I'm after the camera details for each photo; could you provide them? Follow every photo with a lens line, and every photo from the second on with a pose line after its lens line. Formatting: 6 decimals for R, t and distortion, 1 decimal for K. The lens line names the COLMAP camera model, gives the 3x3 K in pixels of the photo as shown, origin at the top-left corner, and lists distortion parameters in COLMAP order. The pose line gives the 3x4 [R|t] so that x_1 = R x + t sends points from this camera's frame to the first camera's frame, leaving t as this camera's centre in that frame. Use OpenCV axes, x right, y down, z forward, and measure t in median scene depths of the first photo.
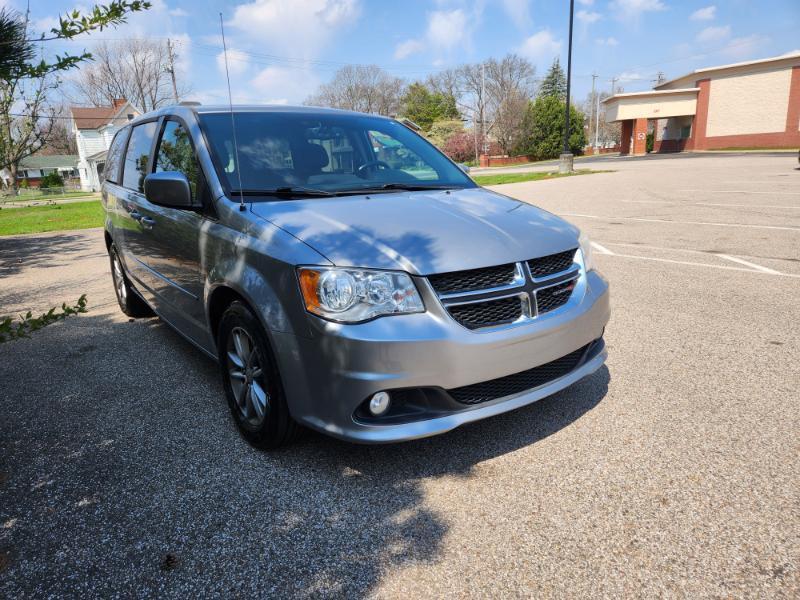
lens RADIAL K [[527.3, 0, 397.1], [0, 527.3, 286.4], [0, 0, 1]] dist [0.072243, -0.059285]
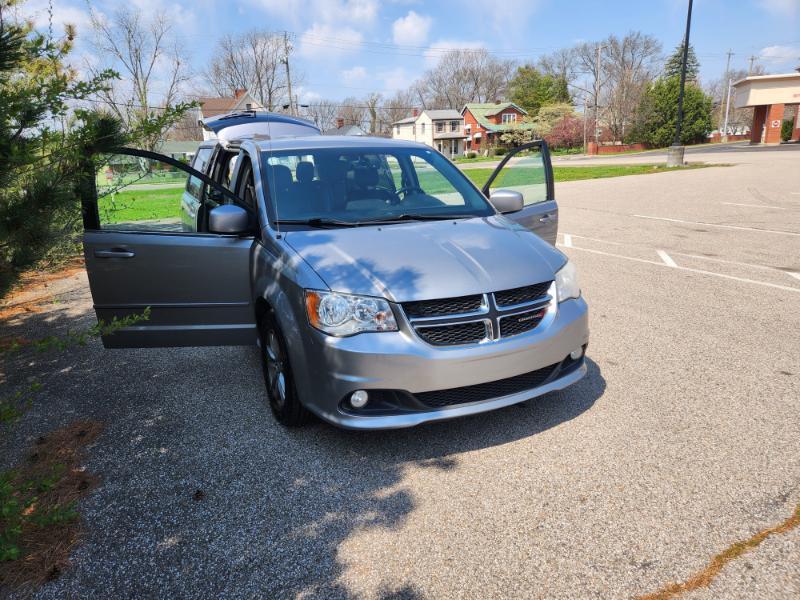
lens RADIAL K [[527.3, 0, 397.1], [0, 527.3, 286.4], [0, 0, 1]] dist [0.072243, -0.059285]
pose [[0.982323, 0.055946, -0.178640, 0.225522], [-0.051290, 0.998215, 0.030581, -0.080657], [0.180032, -0.020878, 0.983439, -0.209758]]
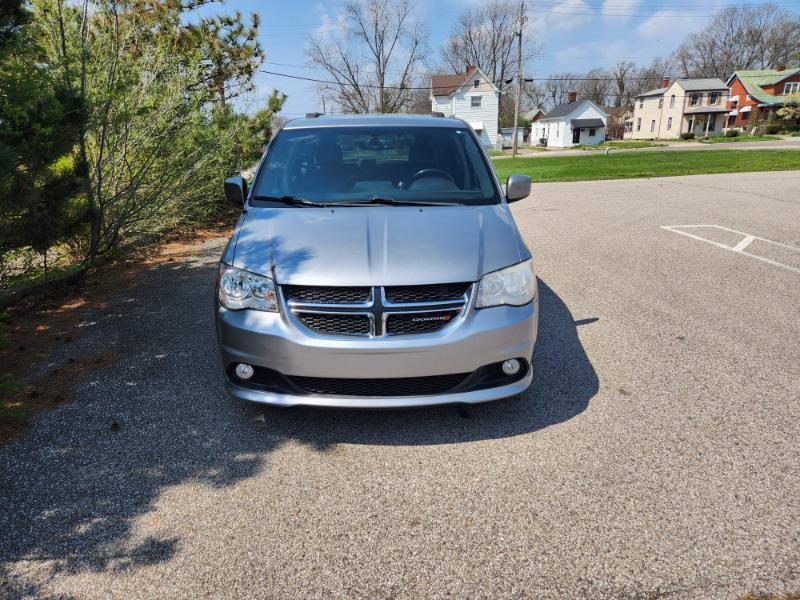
lens RADIAL K [[526.9, 0, 400.0], [0, 526.9, 300.0], [0, 0, 1]] dist [0.072041, -0.059194]
pose [[0.827535, 0.189793, -0.528360, 0.795562], [-0.141615, 0.981259, 0.130677, -0.157018], [0.543259, -0.033317, 0.838904, 0.068058]]
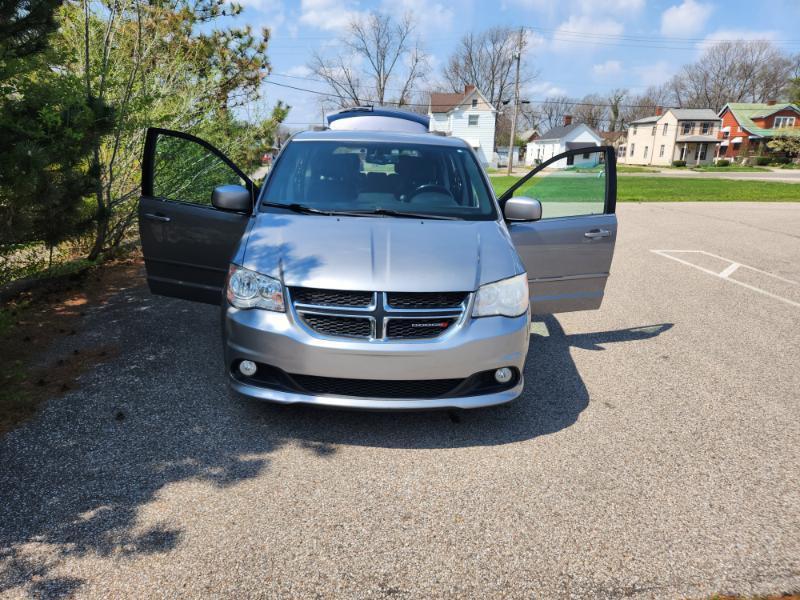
lens RADIAL K [[529.4, 0, 393.5], [0, 529.4, 290.6], [0, 0, 1]] dist [0.054657, -0.049313]
pose [[0.822131, 0.205442, -0.530937, 0.814039], [-0.186418, 0.978348, 0.089906, -0.148808], [0.537912, 0.025062, 0.842629, 0.001080]]
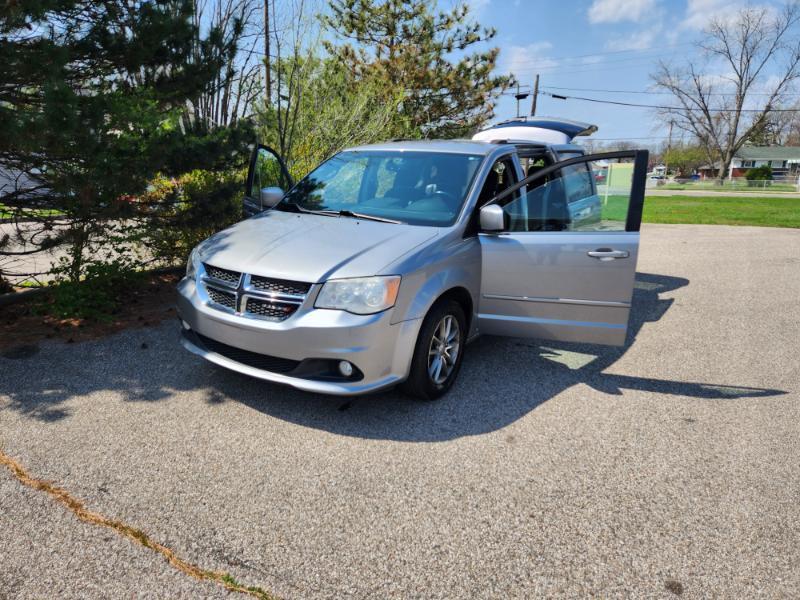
lens RADIAL K [[529.4, 0, 393.5], [0, 529.4, 290.6], [0, 0, 1]] dist [0.054657, -0.049313]
pose [[0.377646, 0.265838, -0.886969, 1.502908], [-0.241673, 0.952997, 0.182730, -0.325497], [0.893856, 0.145349, 0.424141, 0.684943]]
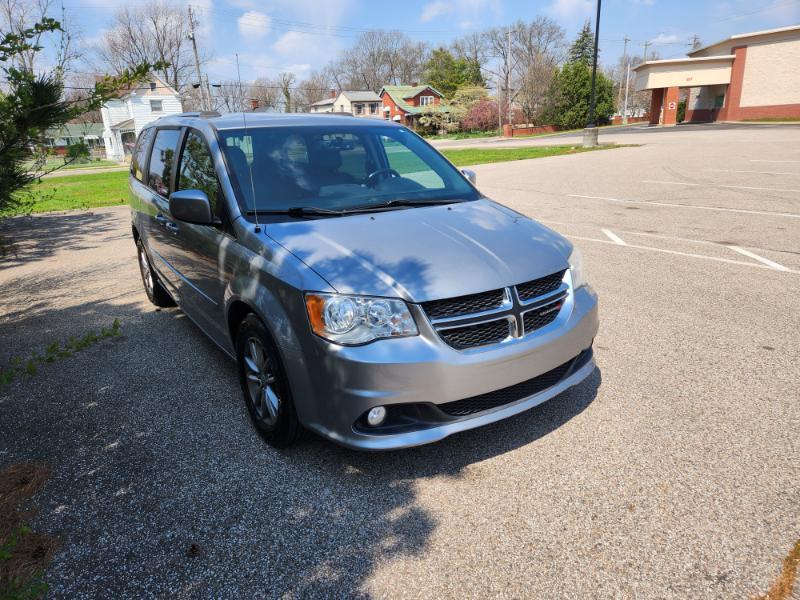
lens RADIAL K [[527.3, 0, 397.1], [0, 527.3, 286.4], [0, 0, 1]] dist [0.072243, -0.059285]
pose [[0.999196, 0.014362, -0.037422, 0.039067], [-0.012253, 0.998356, 0.055999, -0.094873], [0.038165, -0.055495, 0.997729, -0.085619]]
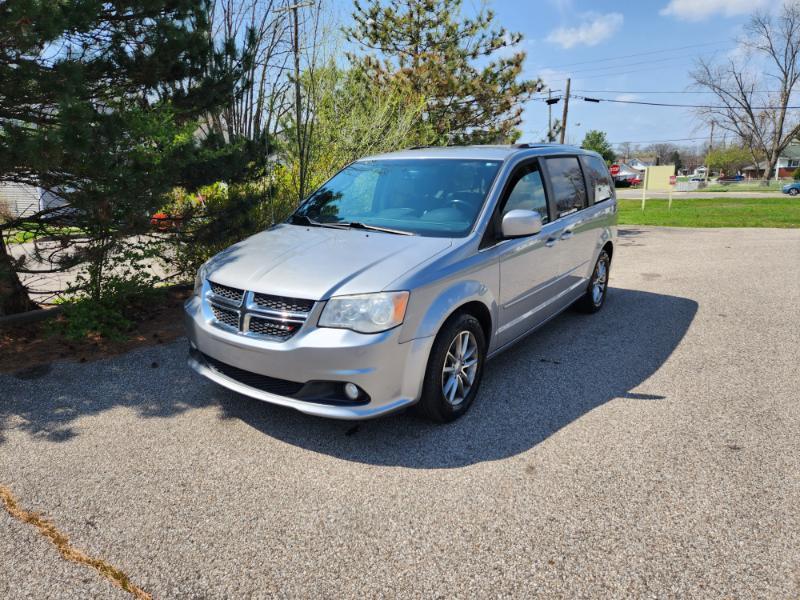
lens RADIAL K [[529.4, 0, 393.5], [0, 529.4, 290.6], [0, 0, 1]] dist [0.054657, -0.049313]
pose [[0.323830, 0.244851, -0.913883, 1.449107], [-0.217236, 0.959368, 0.180060, -0.337927], [0.920838, 0.140219, 0.363862, 0.766294]]
